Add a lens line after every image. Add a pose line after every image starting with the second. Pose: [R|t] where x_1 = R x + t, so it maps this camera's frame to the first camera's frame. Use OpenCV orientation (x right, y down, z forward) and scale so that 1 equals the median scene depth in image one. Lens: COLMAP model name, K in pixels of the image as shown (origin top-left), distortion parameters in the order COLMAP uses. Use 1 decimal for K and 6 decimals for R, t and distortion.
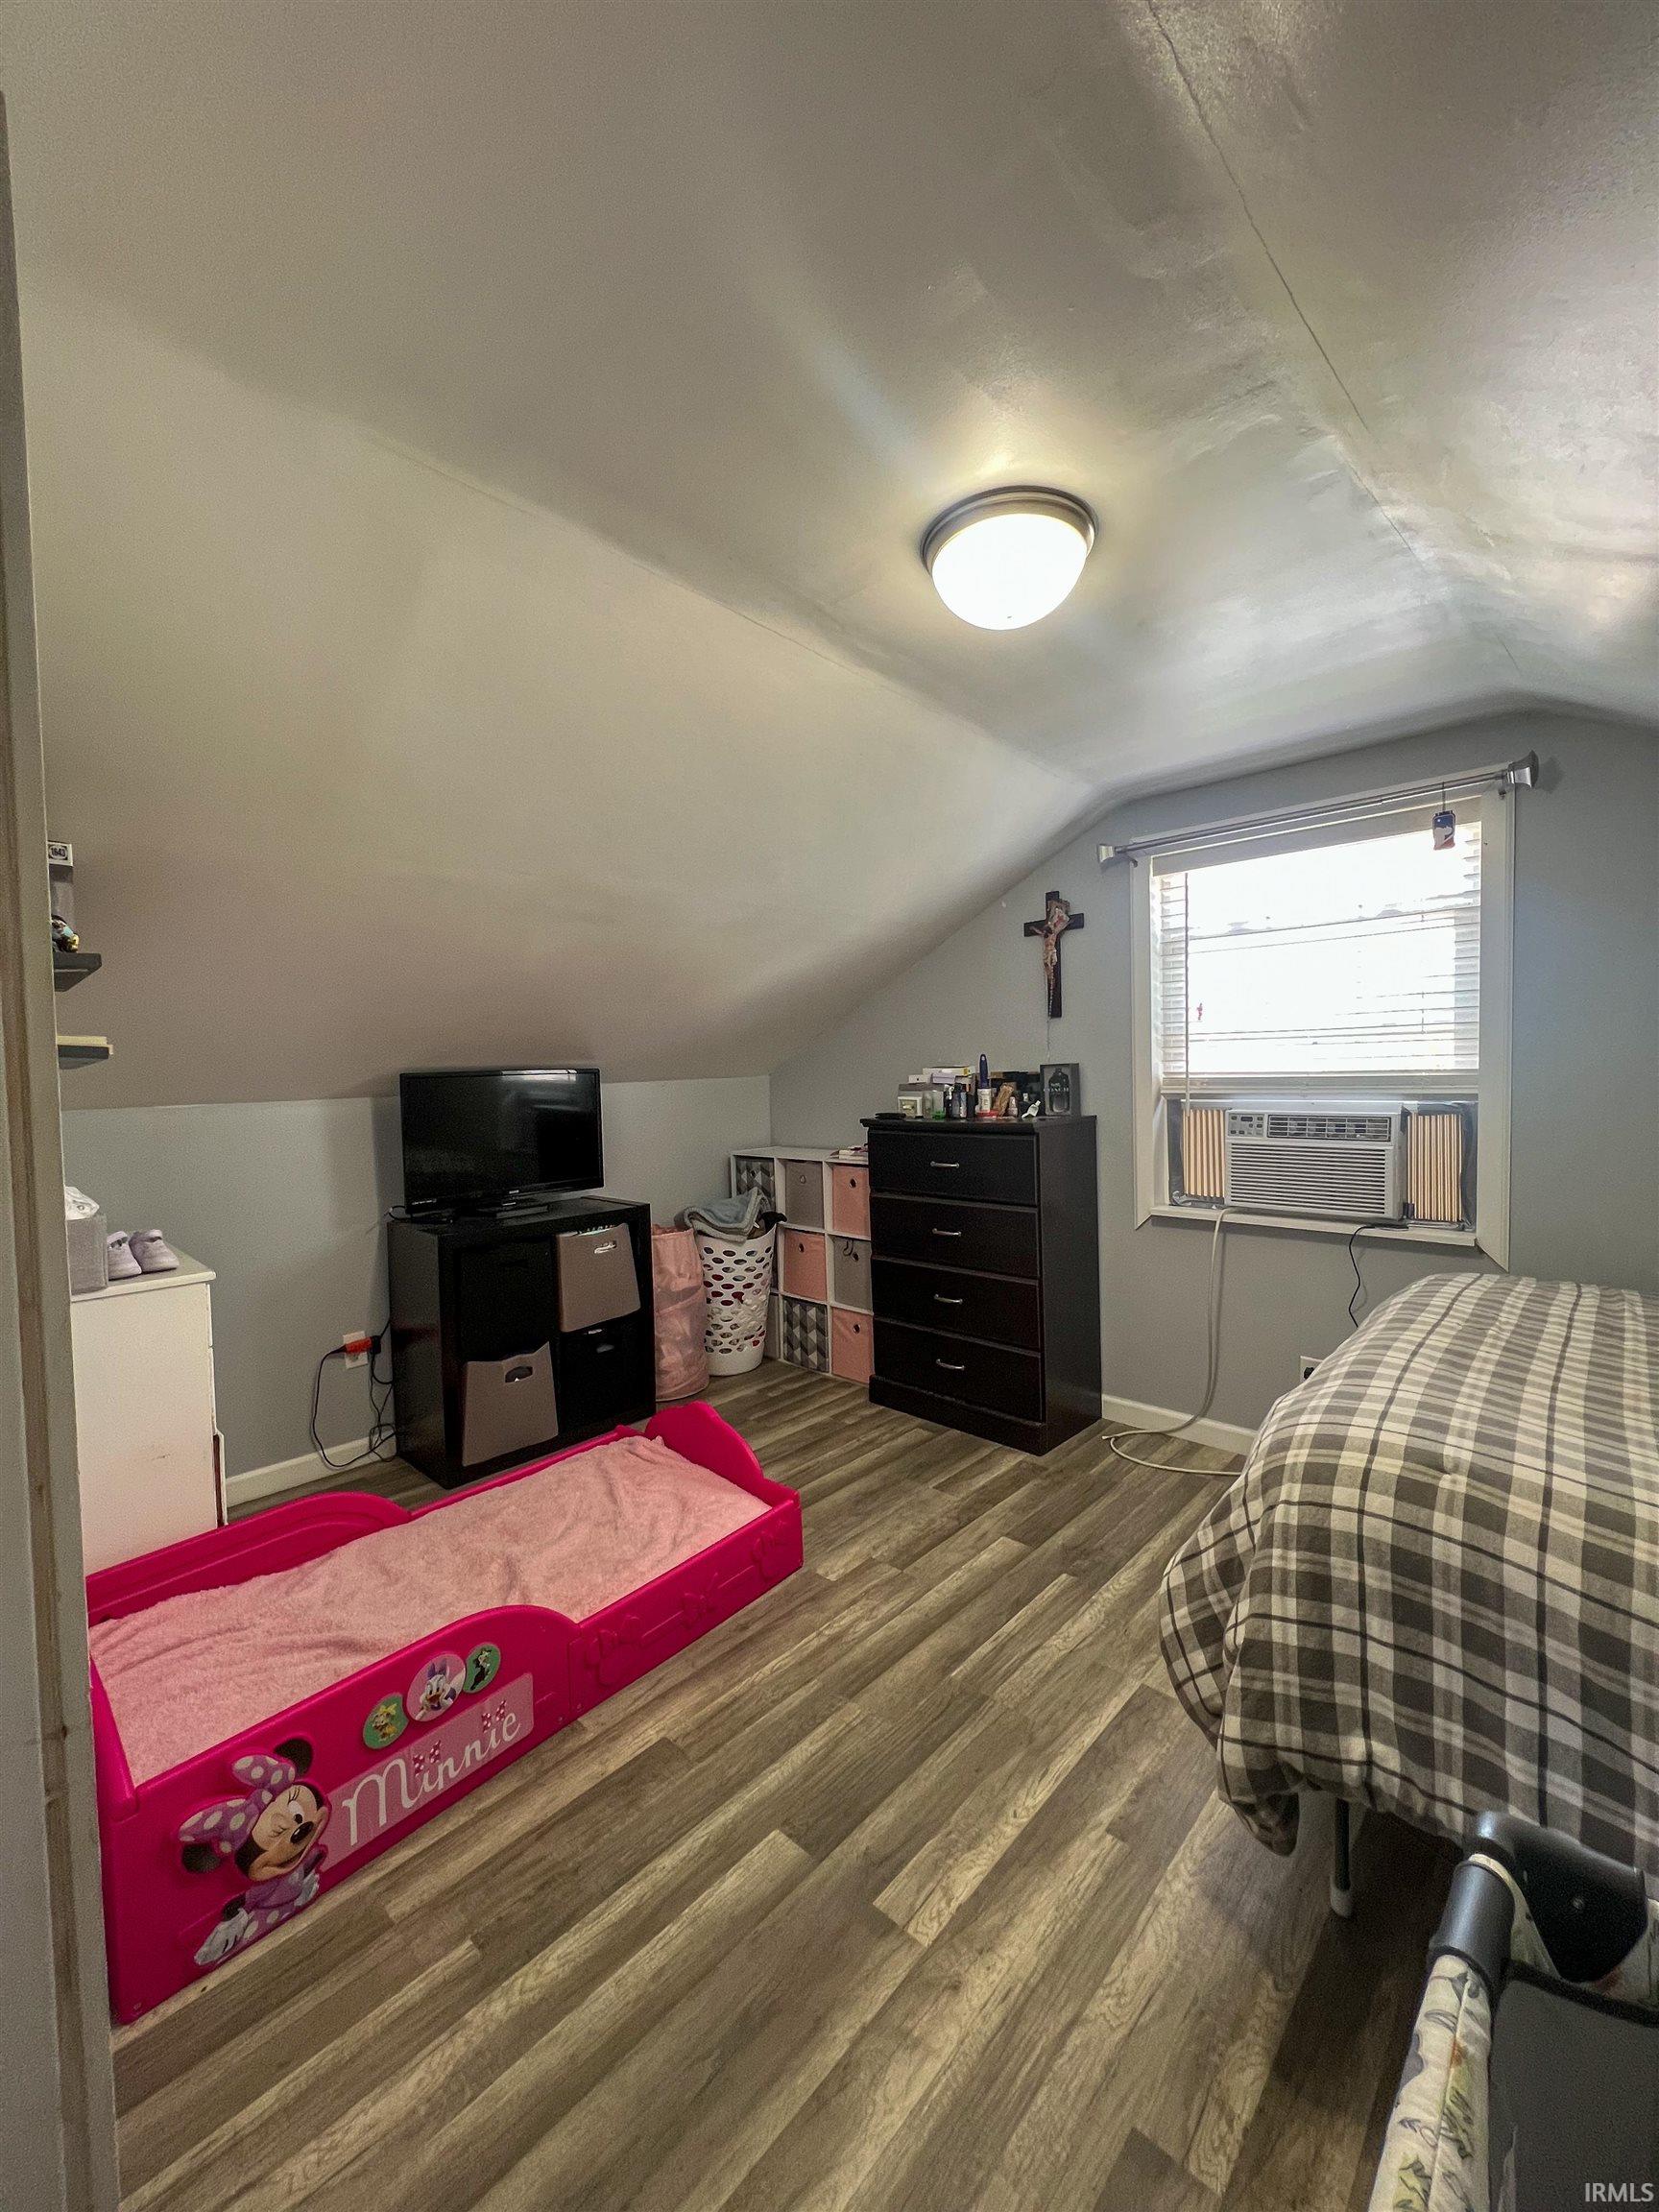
lens RADIAL K [[883.0, 0, 831.5], [0, 883.0, 1101.7], [0, 0, 1]] dist [-0.010438, 0.000423]
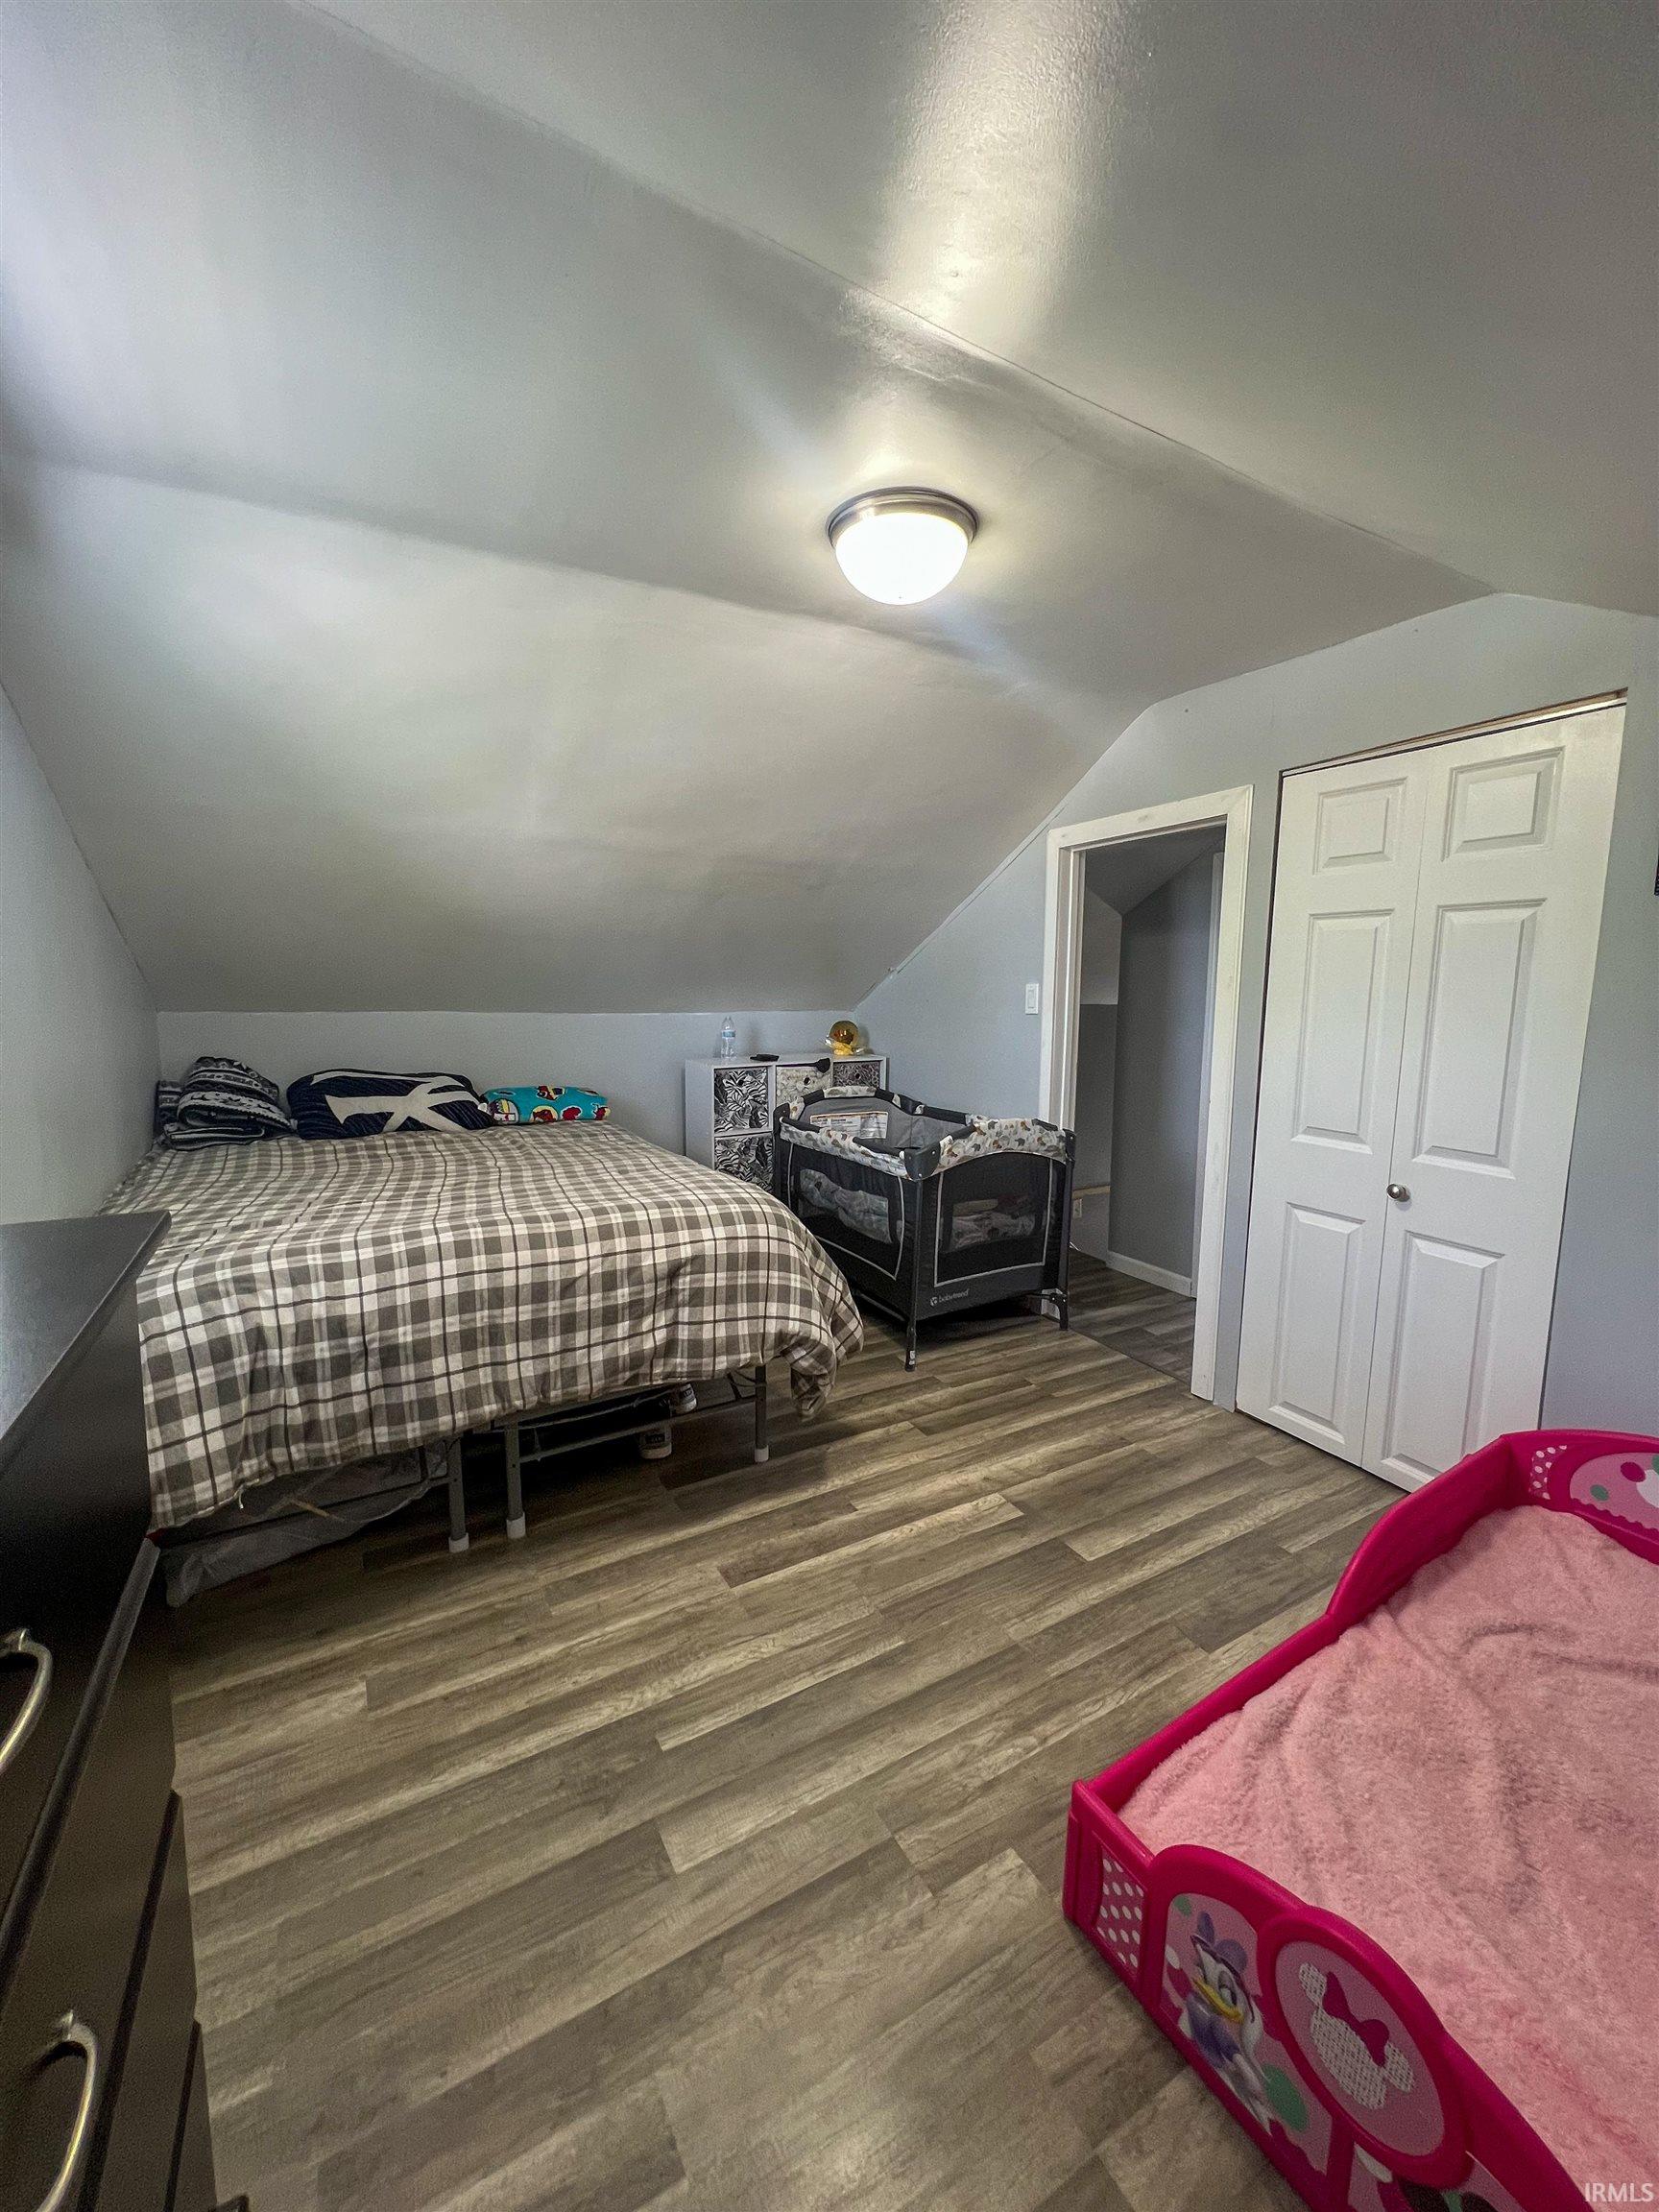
lens RADIAL K [[883.0, 0, 831.6], [0, 883.0, 1103.6], [0, 0, 1]] dist [-0.010438, 0.000423]
pose [[-0.955349, -0.022838, 0.294594, -0.058013], [0.024844, 0.987270, 0.157104, -0.069680], [-0.294432, 0.157408, -0.942620, 1.957357]]
